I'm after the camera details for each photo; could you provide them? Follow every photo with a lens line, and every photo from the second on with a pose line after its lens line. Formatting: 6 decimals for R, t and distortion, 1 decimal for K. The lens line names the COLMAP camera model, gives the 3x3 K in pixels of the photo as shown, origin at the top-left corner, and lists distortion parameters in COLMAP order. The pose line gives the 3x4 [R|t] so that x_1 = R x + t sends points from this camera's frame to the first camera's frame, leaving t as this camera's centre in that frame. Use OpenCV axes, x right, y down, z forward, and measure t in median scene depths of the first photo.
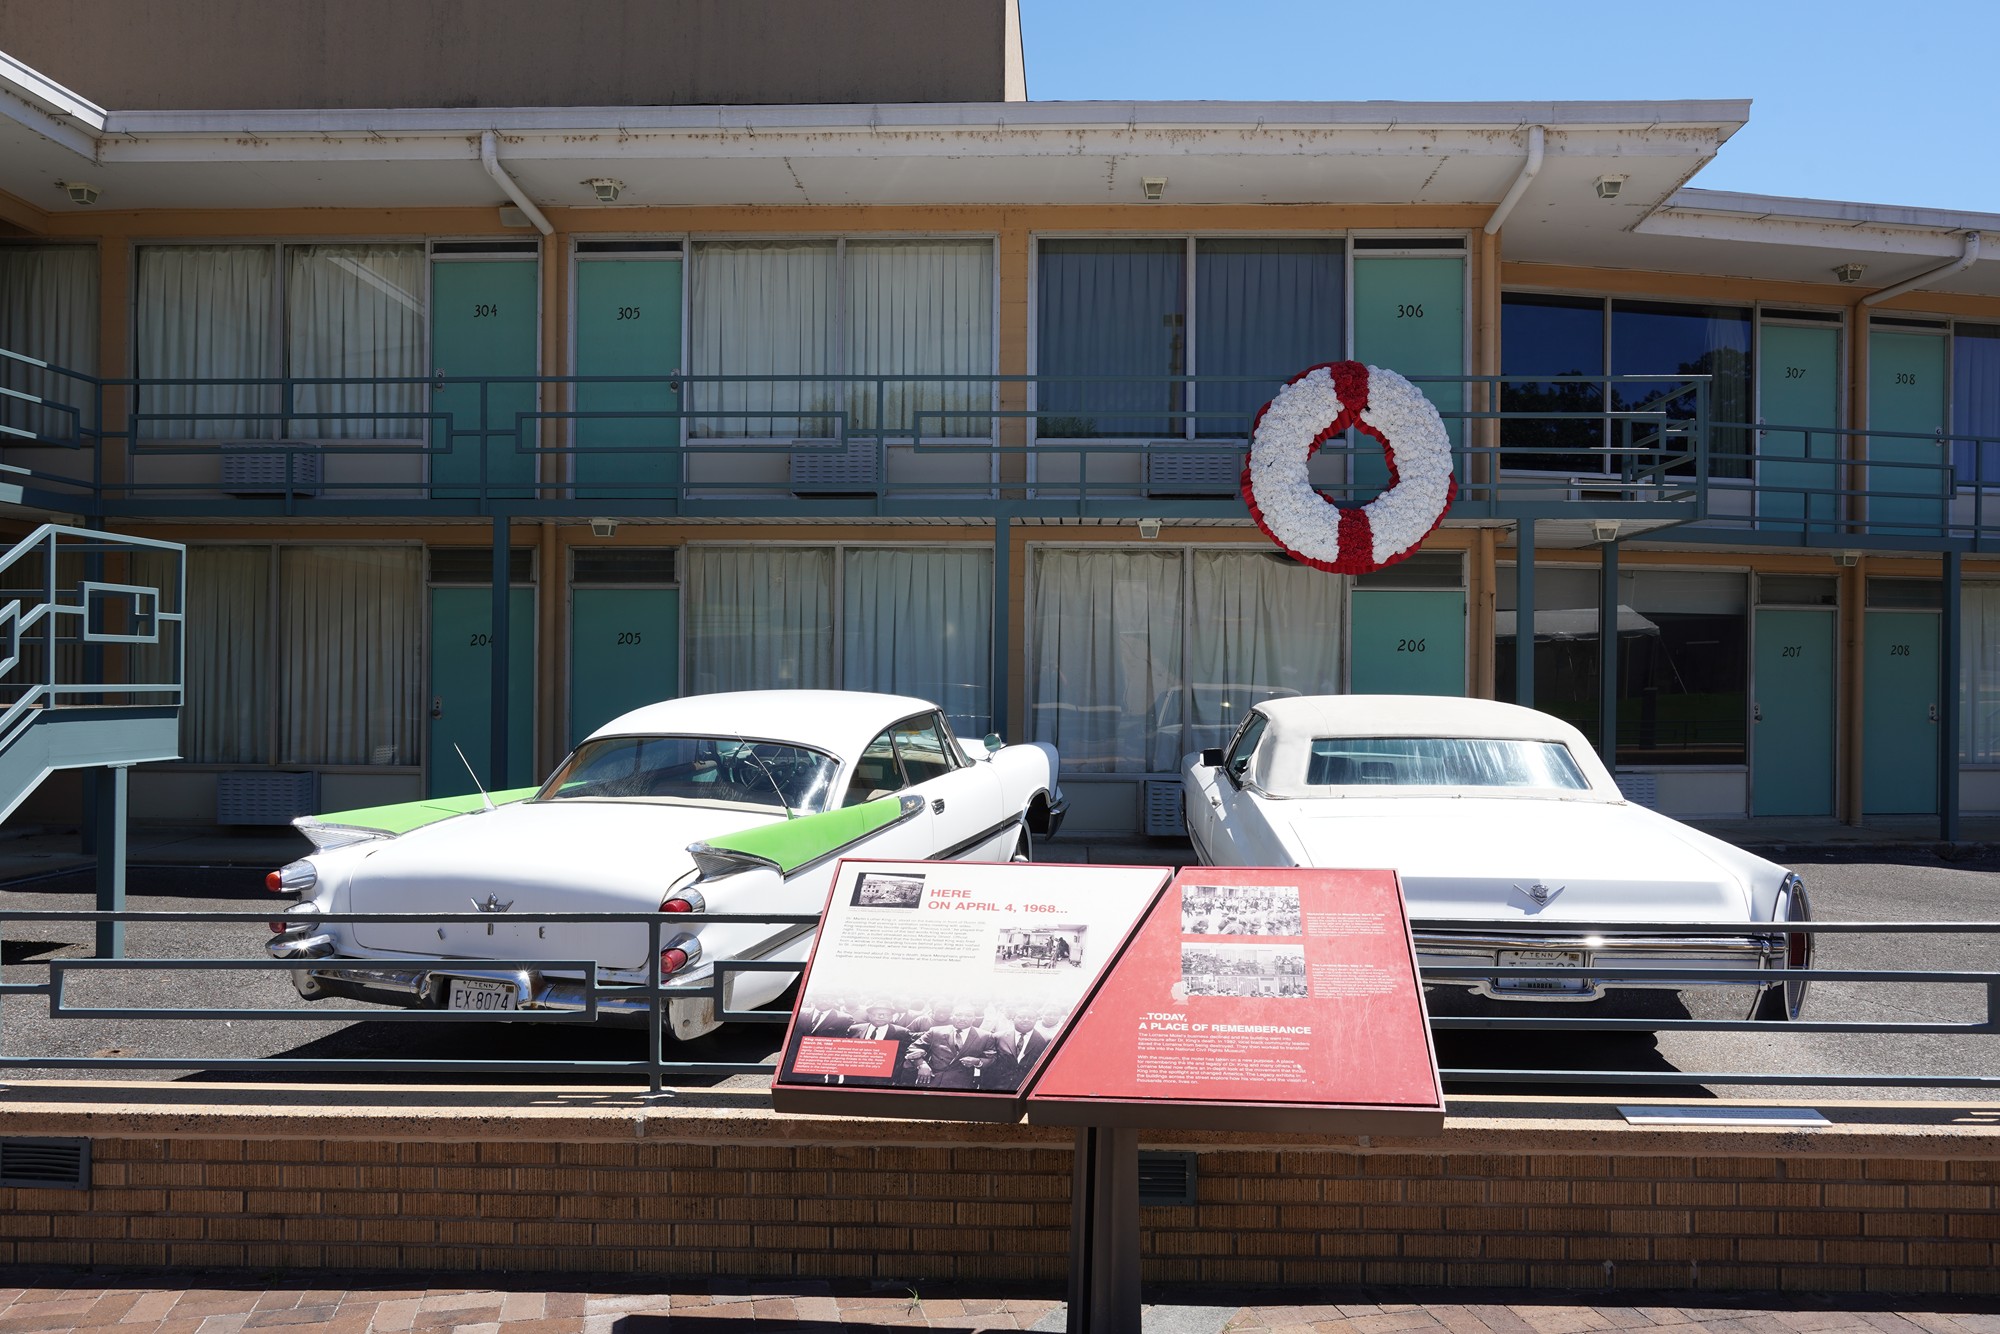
lens RADIAL K [[2154.0, 0, 1000.0], [0, 2154.0, 667.0], [0, 0, 1]] dist [-0.090247, 0.000608]
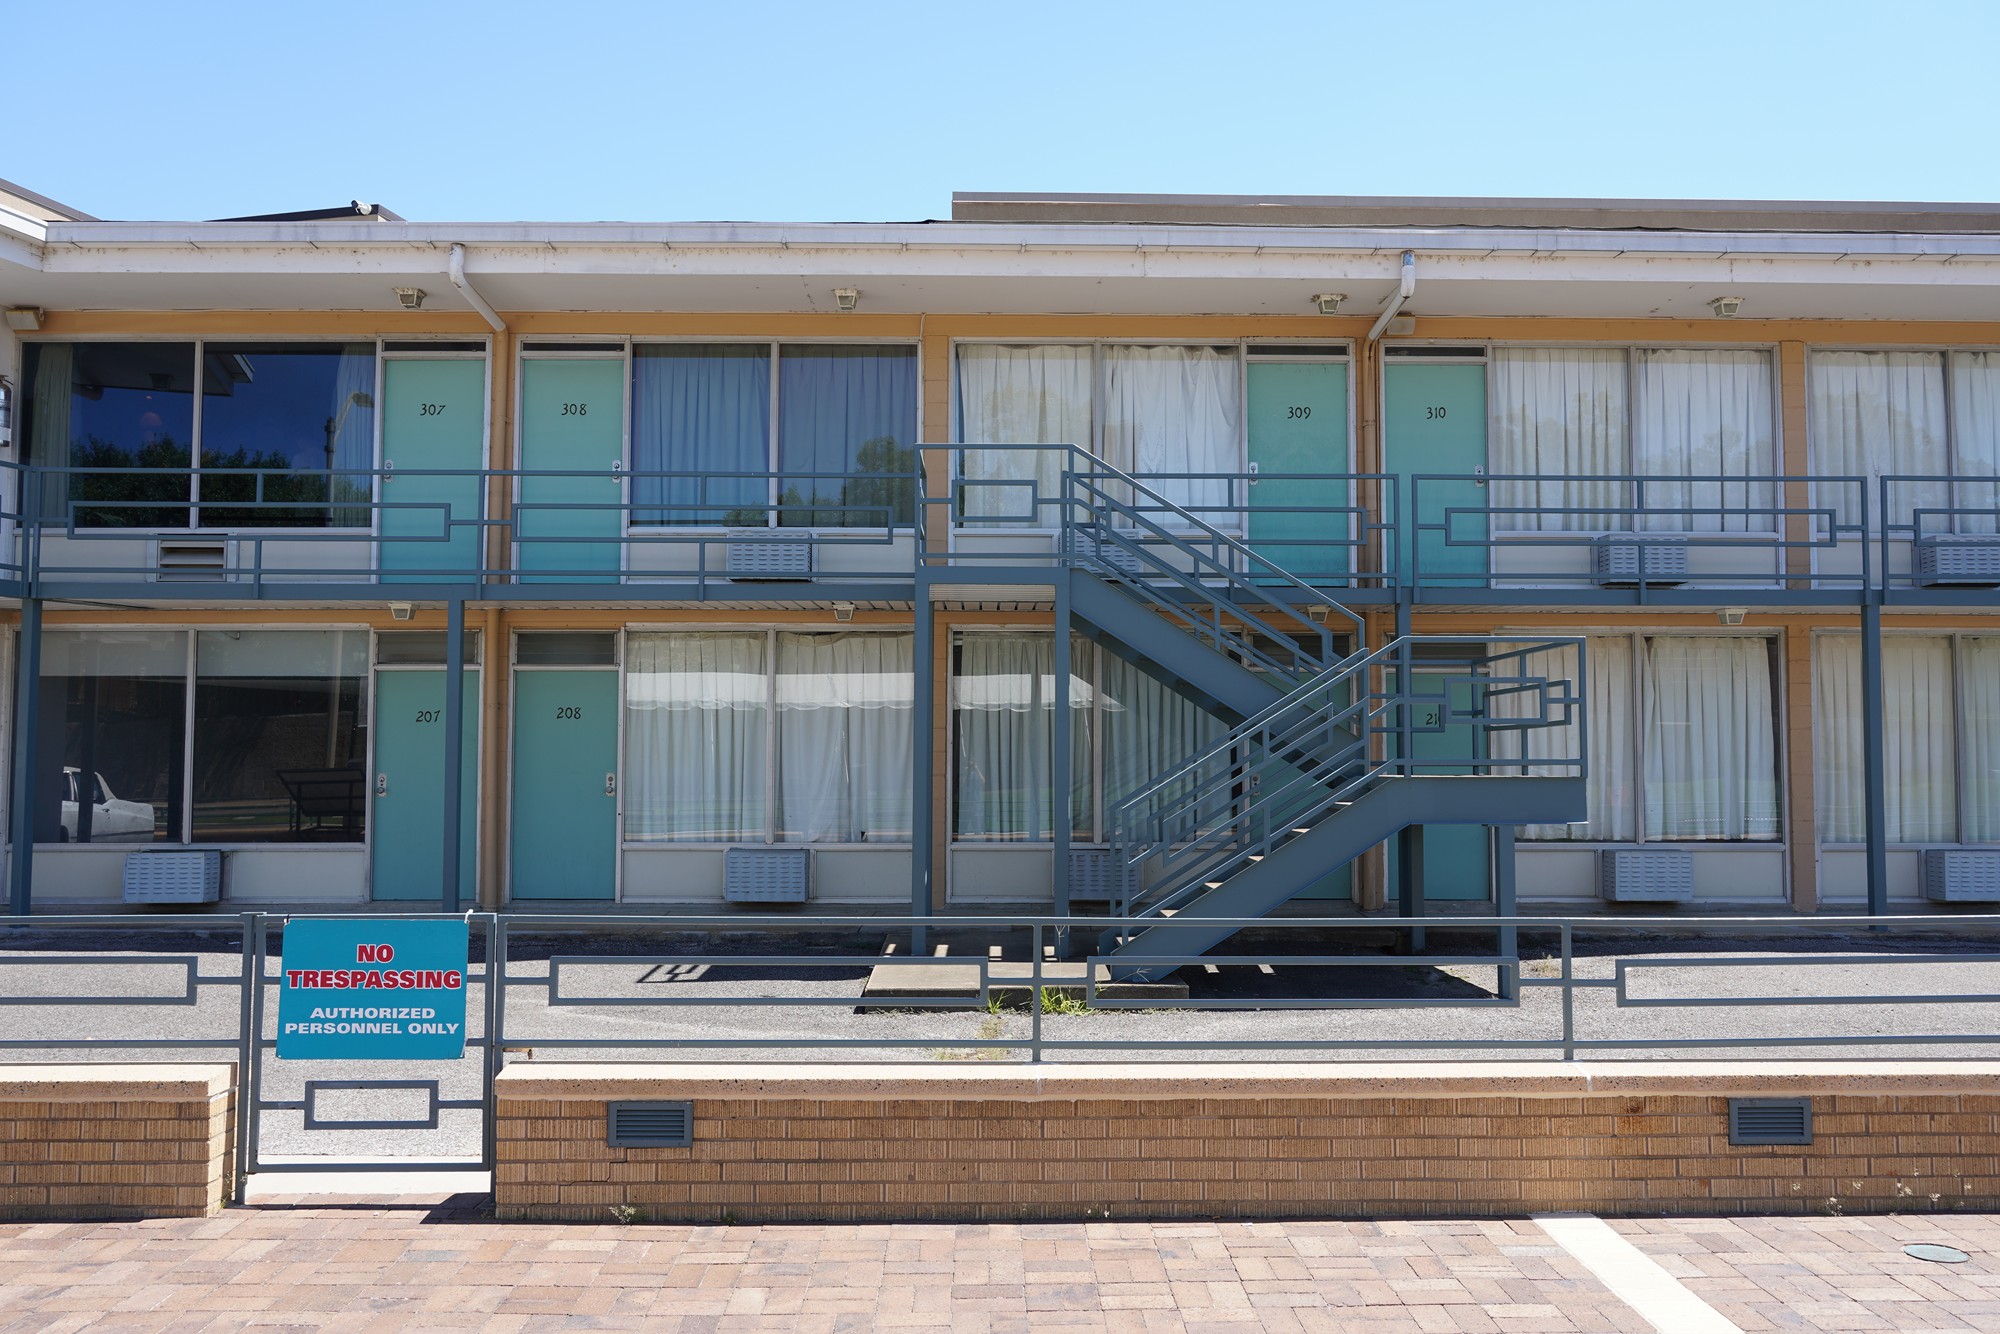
lens RADIAL K [[2012.2, 0, 1000.0], [0, 2012.2, 667.0], [0, 0, 1]] dist [0.005759, 0.001155]
pose [[0.997078, -0.001789, 0.076369, -0.102808], [0.004660, 0.999288, -0.037444, -0.000761], [-0.076248, 0.037690, 0.996376, 0.005601]]
